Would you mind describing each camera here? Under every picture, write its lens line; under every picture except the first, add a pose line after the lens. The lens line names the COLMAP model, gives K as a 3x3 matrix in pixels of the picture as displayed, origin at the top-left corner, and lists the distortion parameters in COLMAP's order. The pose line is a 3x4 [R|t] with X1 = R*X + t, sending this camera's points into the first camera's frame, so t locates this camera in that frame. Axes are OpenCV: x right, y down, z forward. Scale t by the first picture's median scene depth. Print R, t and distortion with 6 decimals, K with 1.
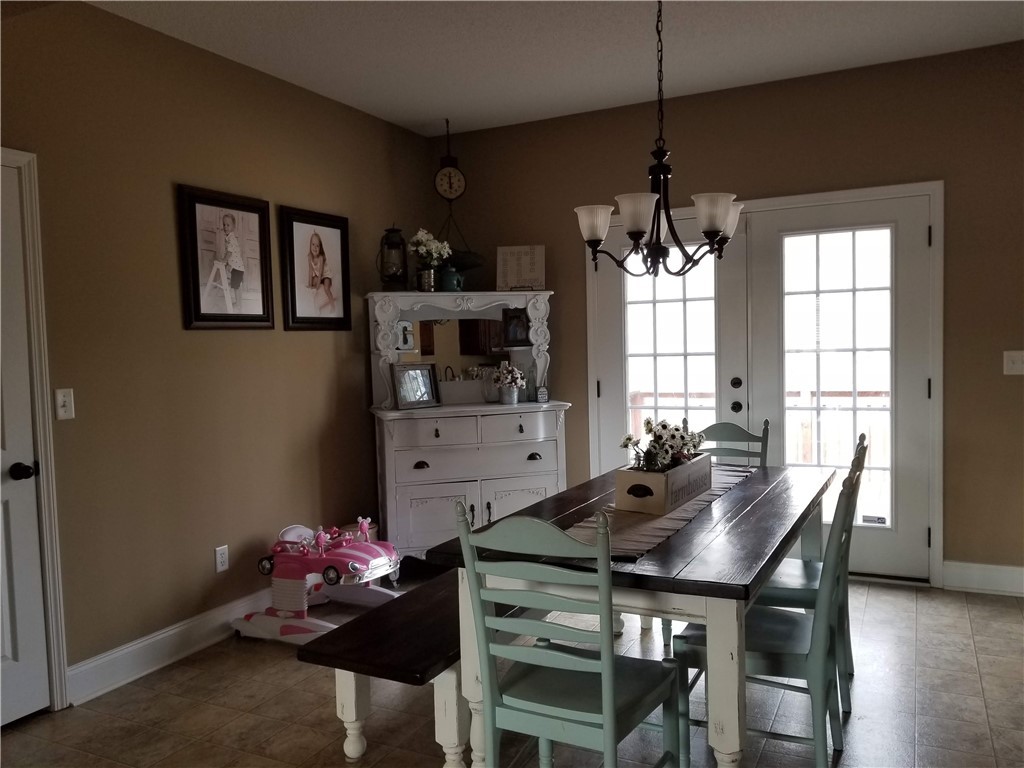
lens RADIAL K [[786.4, 0, 510.1], [0, 786.4, 382.8], [0, 0, 1]] dist [0.054515, -0.009631]
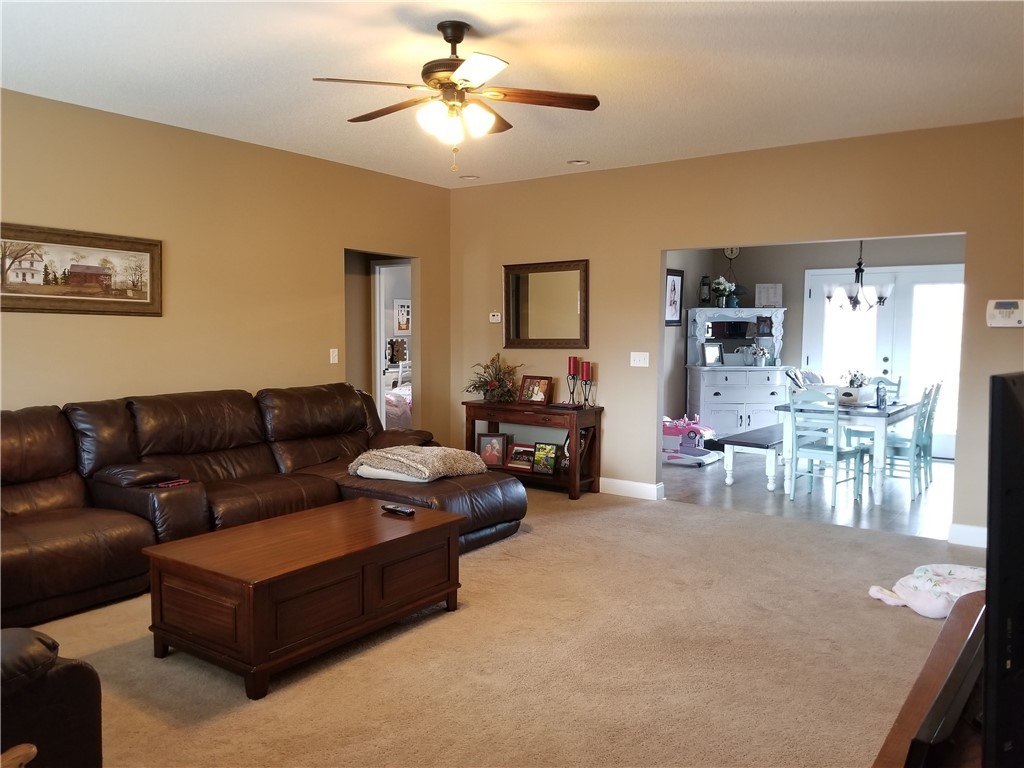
lens RADIAL K [[786.4, 0, 513.8], [0, 786.4, 388.4], [0, 0, 1]] dist [0.054515, -0.009631]
pose [[0.987698, 0.043605, -0.150169, -0.313350], [-0.038325, 0.998547, 0.037876, 0.031822], [0.151603, -0.031655, 0.987935, -1.049298]]
